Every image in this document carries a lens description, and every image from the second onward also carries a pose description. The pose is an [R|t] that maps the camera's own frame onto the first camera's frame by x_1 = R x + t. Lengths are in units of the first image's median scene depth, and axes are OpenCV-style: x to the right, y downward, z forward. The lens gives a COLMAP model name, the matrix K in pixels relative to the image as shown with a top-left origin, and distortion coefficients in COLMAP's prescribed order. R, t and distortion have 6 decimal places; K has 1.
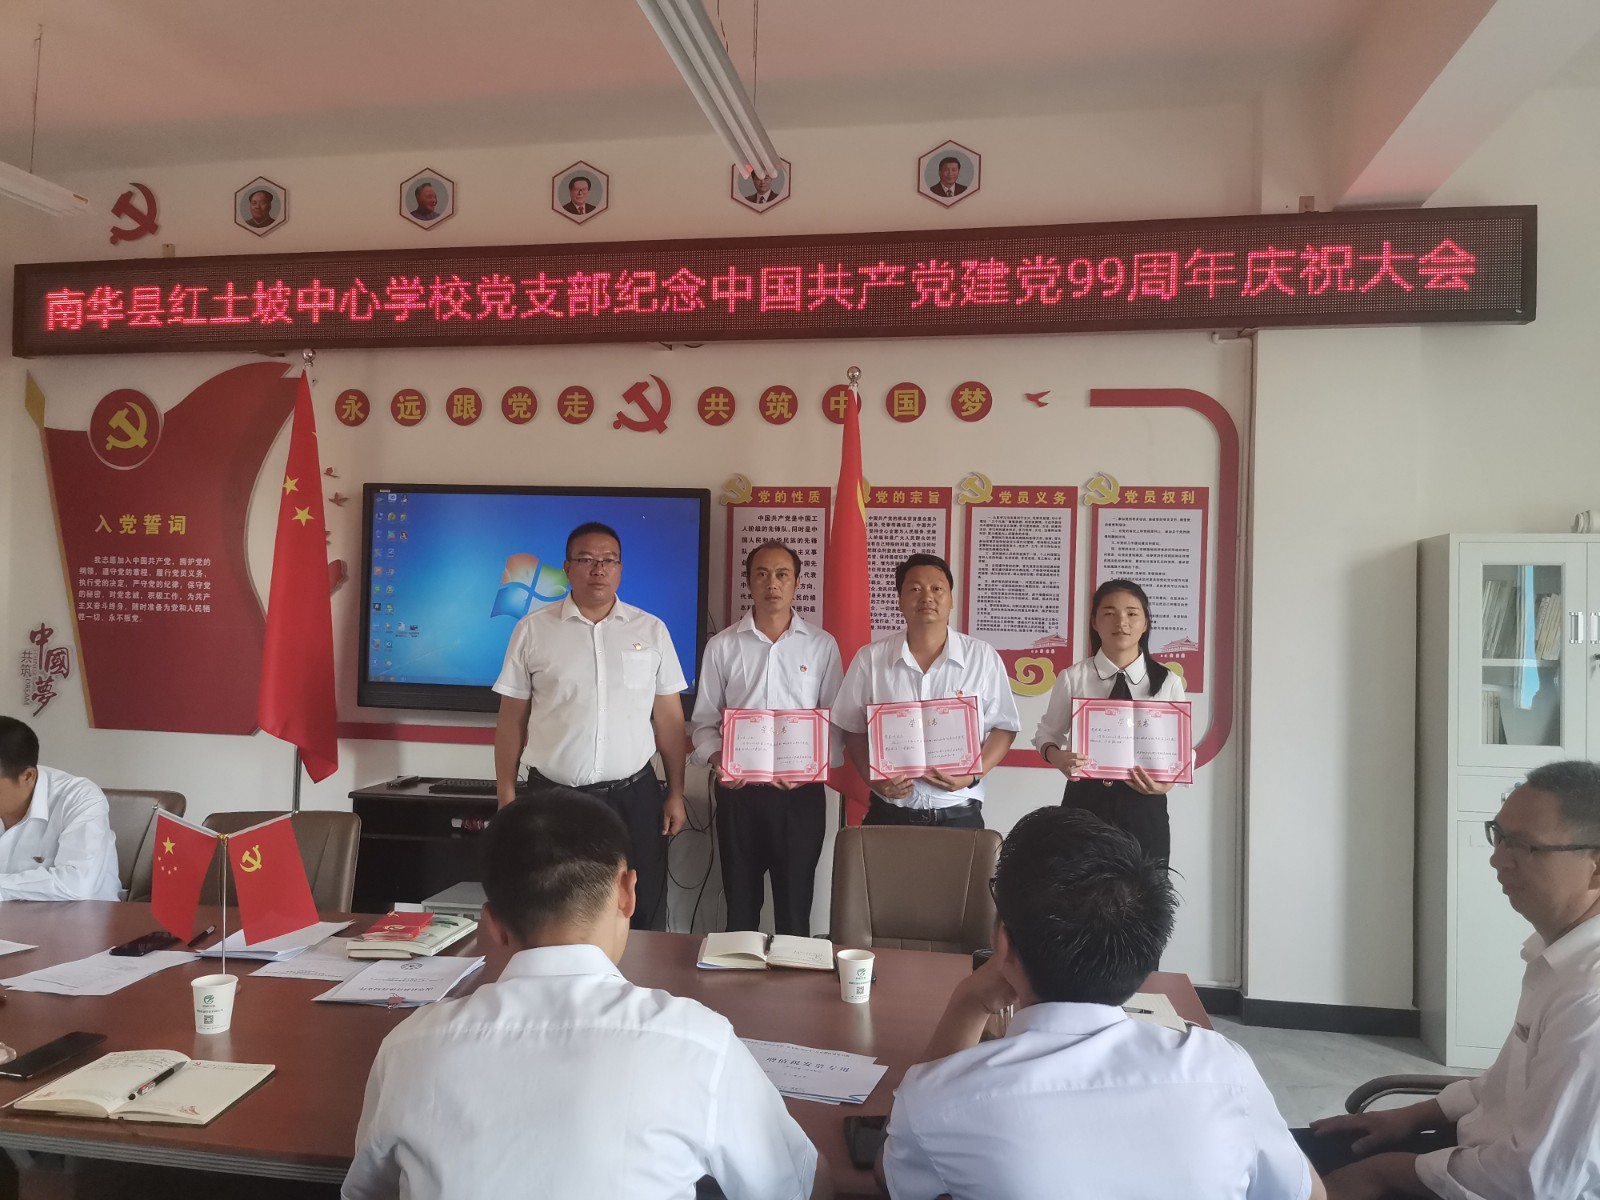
lens RADIAL K [[1217.4, 0, 792.7], [0, 1217.4, 591.9], [0, 0, 1]] dist [0.095814, -0.122101]
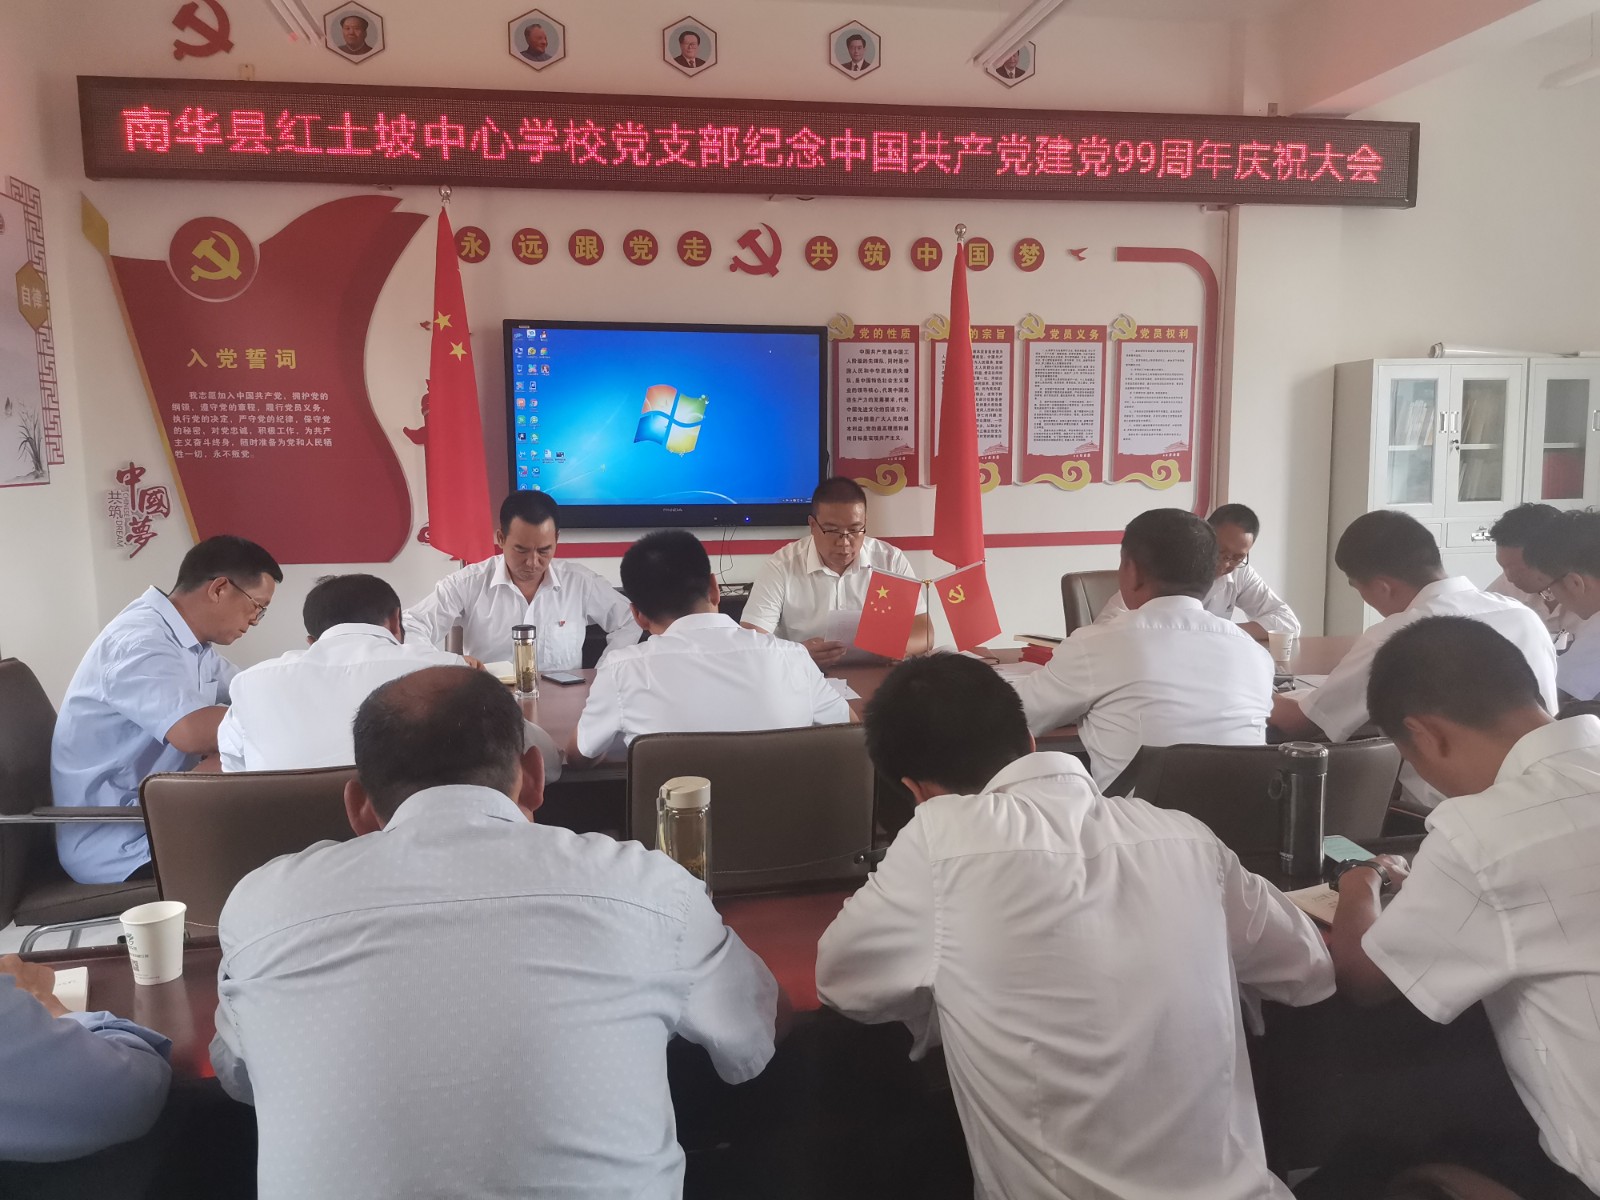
lens RADIAL K [[1217.4, 0, 802.5], [0, 1217.4, 585.8], [0, 0, 1]] dist [0.095814, -0.122101]
pose [[0.935547, -0.069948, 0.346207, -0.499666], [0.023572, 0.990374, 0.136396, 0.001264], [-0.352415, -0.119444, 0.928190, -0.108371]]
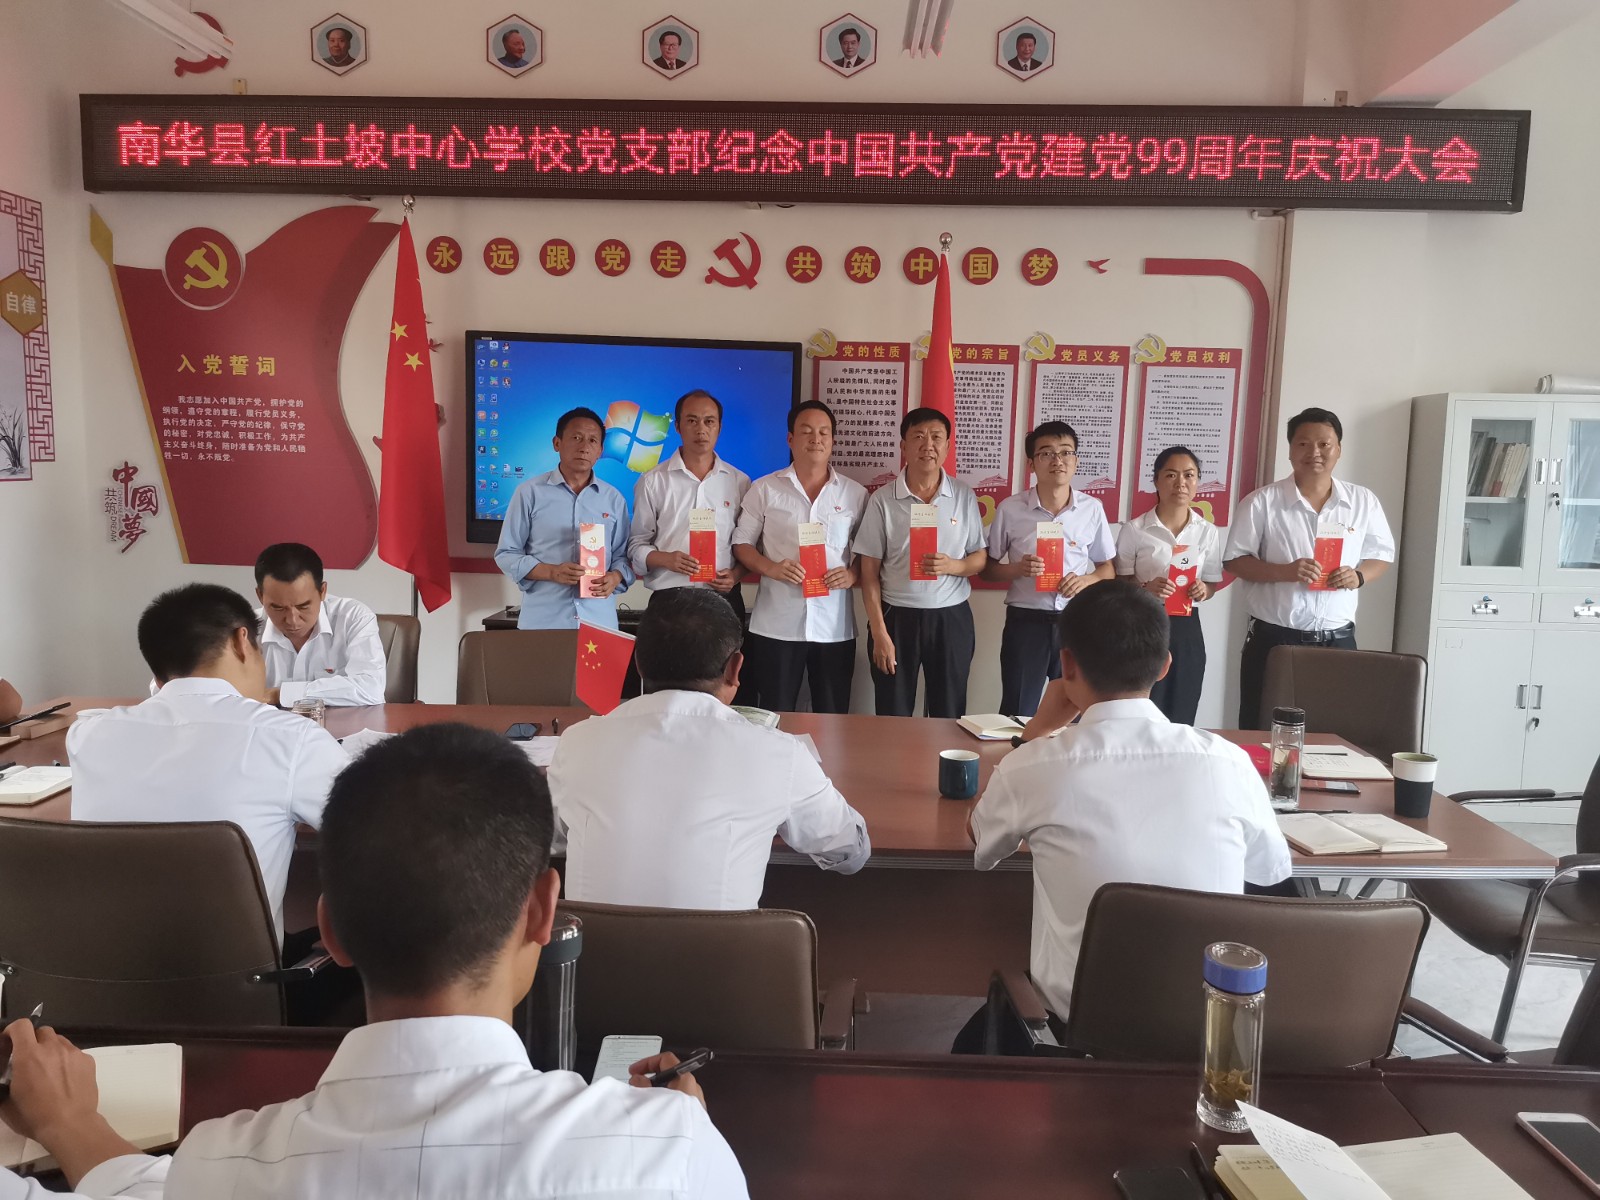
lens RADIAL K [[1217.4, 0, 798.2], [0, 1217.4, 591.0], [0, 0, 1]] dist [0.095814, -0.122101]
pose [[0.990145, -0.010830, 0.139629, -0.220444], [-0.007592, 0.991390, 0.130726, -0.007193], [-0.139842, -0.130497, 0.981537, -0.099979]]
